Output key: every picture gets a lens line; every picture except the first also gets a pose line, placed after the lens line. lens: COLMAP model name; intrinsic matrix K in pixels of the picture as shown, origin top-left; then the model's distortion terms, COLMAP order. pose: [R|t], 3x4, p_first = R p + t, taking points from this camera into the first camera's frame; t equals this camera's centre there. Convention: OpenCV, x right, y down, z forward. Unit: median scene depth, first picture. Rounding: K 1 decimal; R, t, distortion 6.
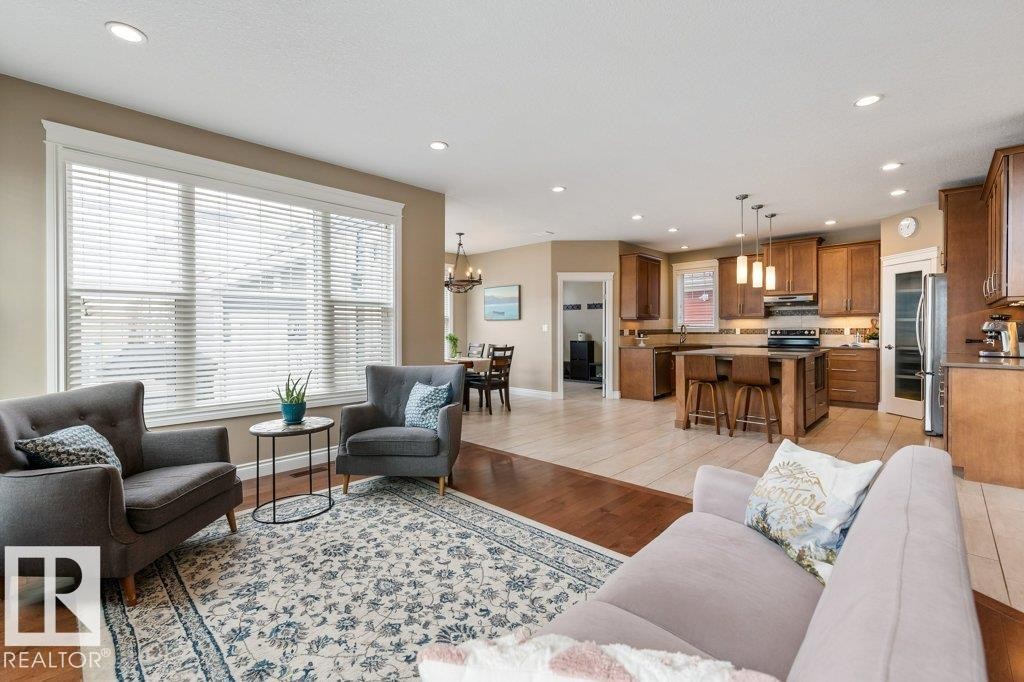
lens RADIAL K [[453.1, 0, 510.1], [0, 453.1, 331.1], [0, 0, 1]] dist [0.002838, 0.000336]
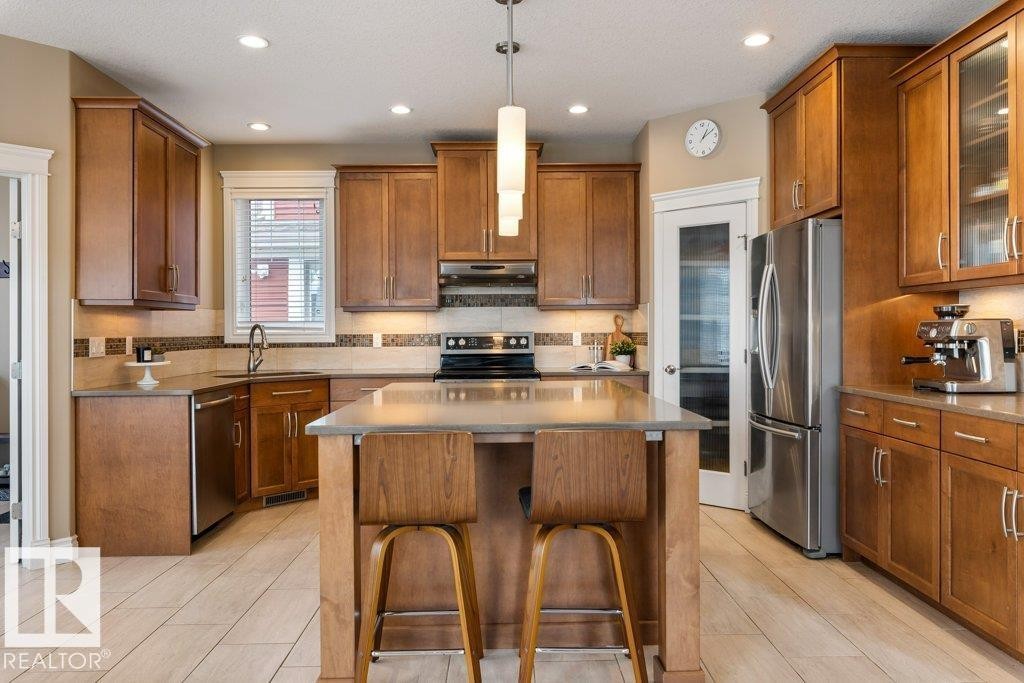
lens RADIAL K [[737.9, 0, 515.8], [0, 737.9, 333.9], [0, 0, 1]] dist [-0.001005, -0.000446]
pose [[0.707957, -0.002488, 0.706251, 0.107178], [0.005641, 0.999982, -0.002131, -0.003706], [-0.706233, 0.005493, 0.707958, 0.463389]]
